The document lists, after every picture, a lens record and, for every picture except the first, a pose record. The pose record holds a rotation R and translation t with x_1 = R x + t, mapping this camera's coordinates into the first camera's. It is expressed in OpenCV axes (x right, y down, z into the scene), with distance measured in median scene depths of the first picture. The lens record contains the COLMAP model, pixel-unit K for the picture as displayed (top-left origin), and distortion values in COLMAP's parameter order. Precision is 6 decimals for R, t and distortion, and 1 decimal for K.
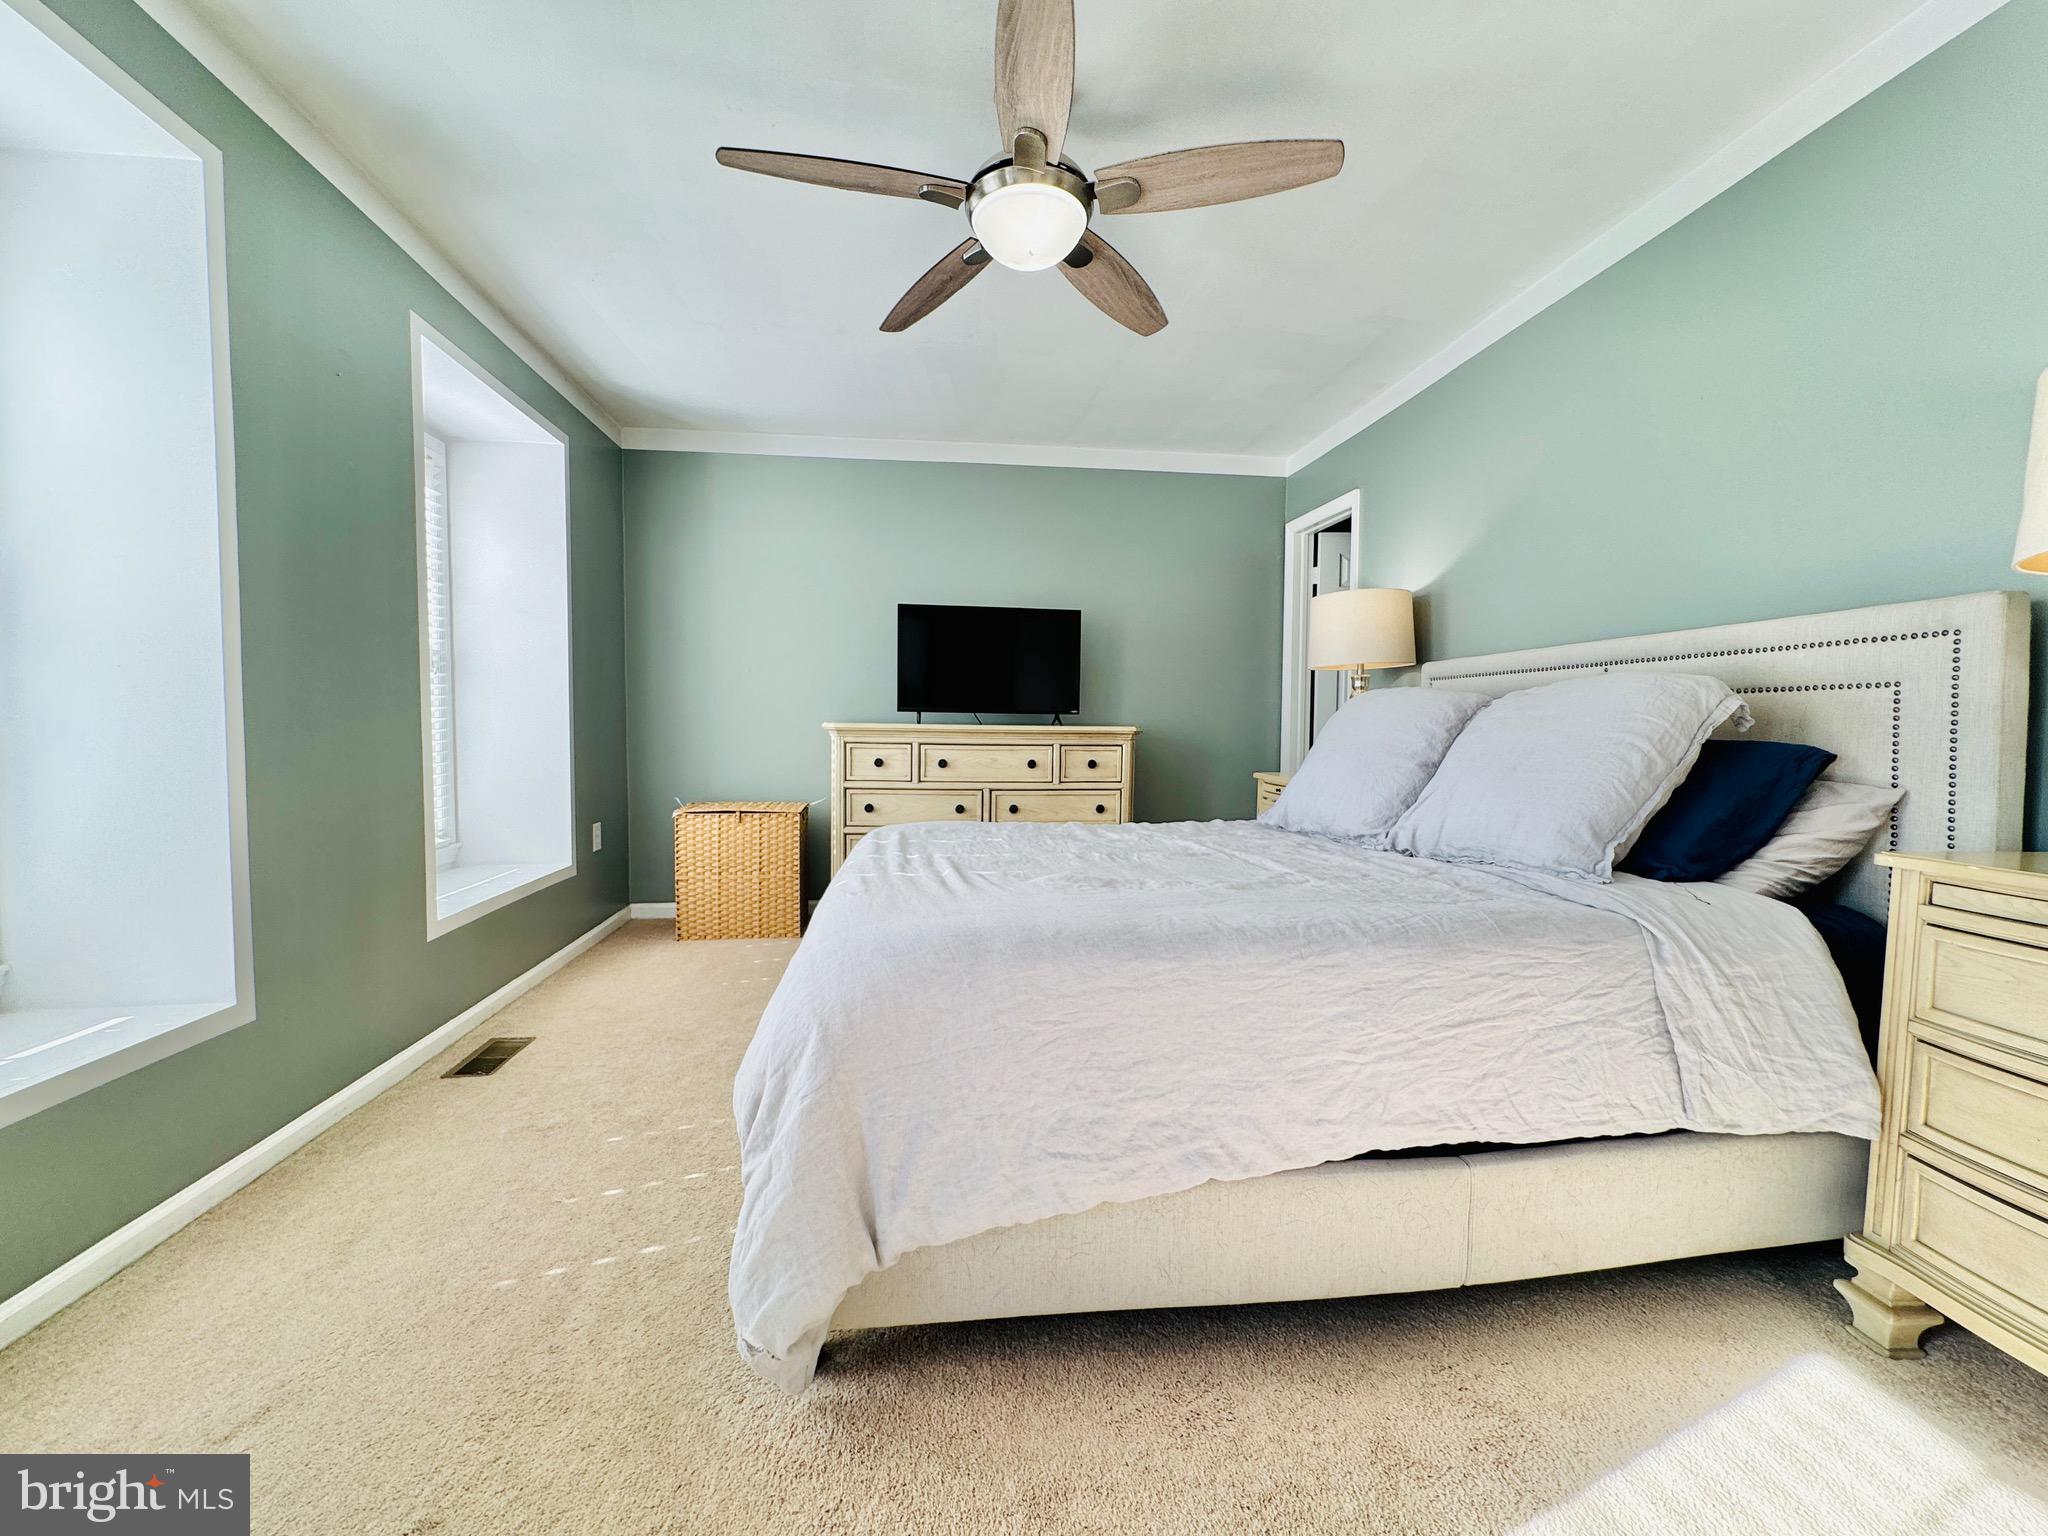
lens RADIAL K [[813.5, 0, 1024.0], [0, 813.5, 768.0], [0, 0, 1]] dist [-0.001994, 0.000620]
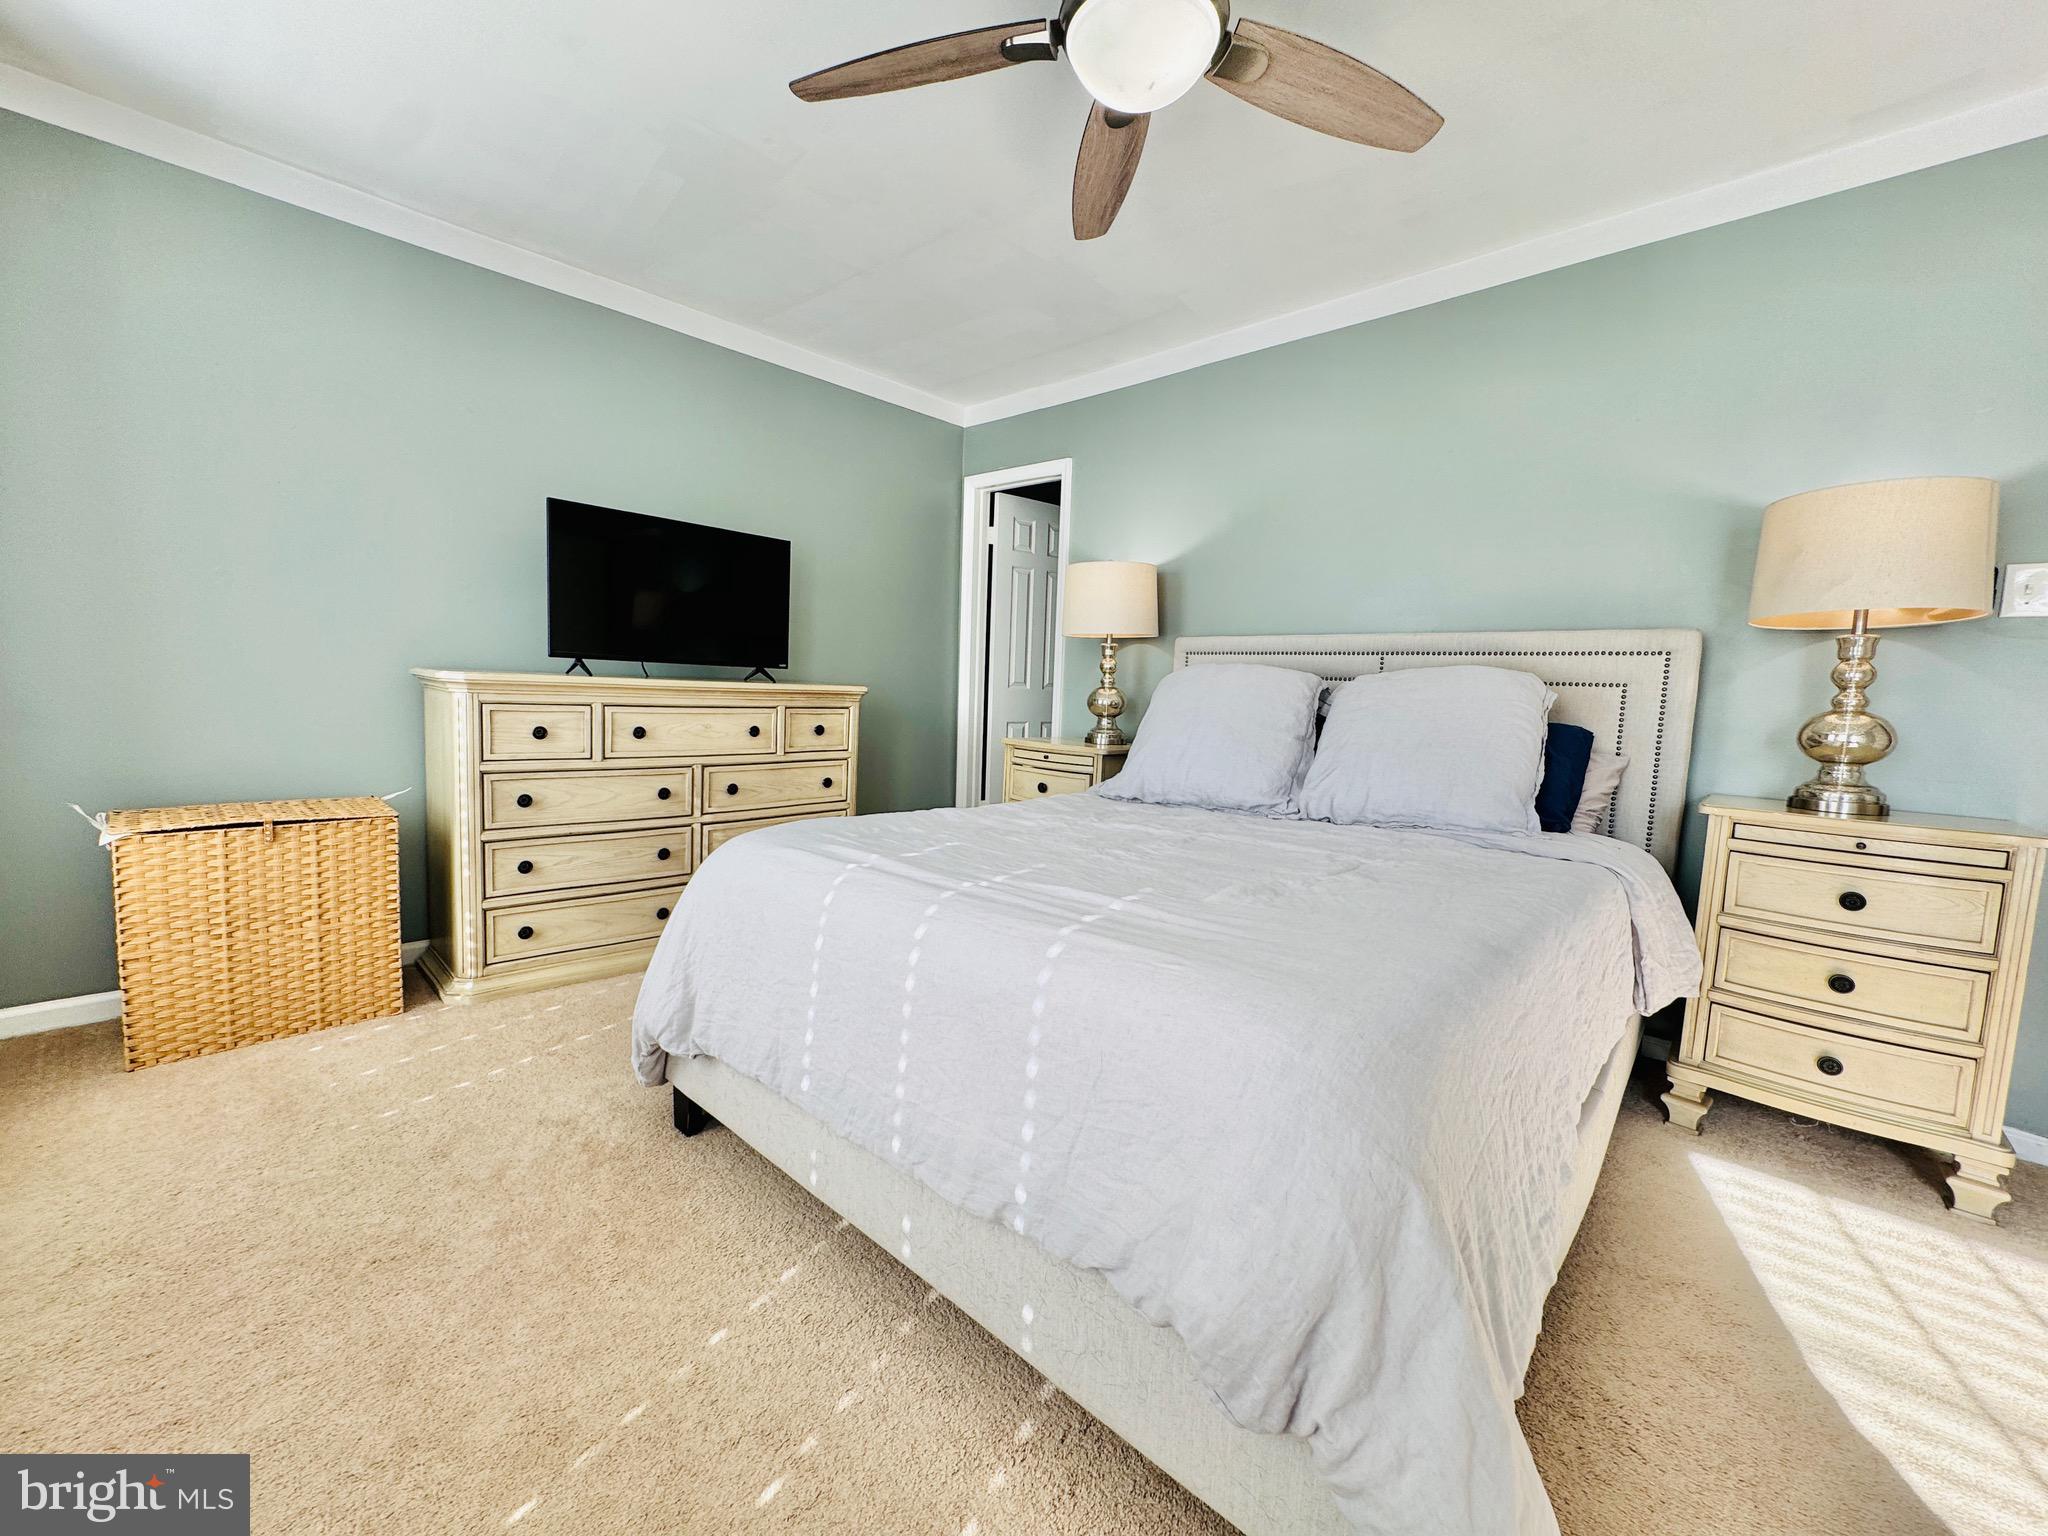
lens RADIAL K [[813.5, 0, 1024.0], [0, 813.5, 768.0], [0, 0, 1]] dist [-0.001994, 0.000620]
pose [[0.778970, -0.042207, 0.625639, -0.290359], [0.001279, 0.997837, 0.065724, -0.021532], [-0.627060, -0.050397, 0.777339, 0.221004]]
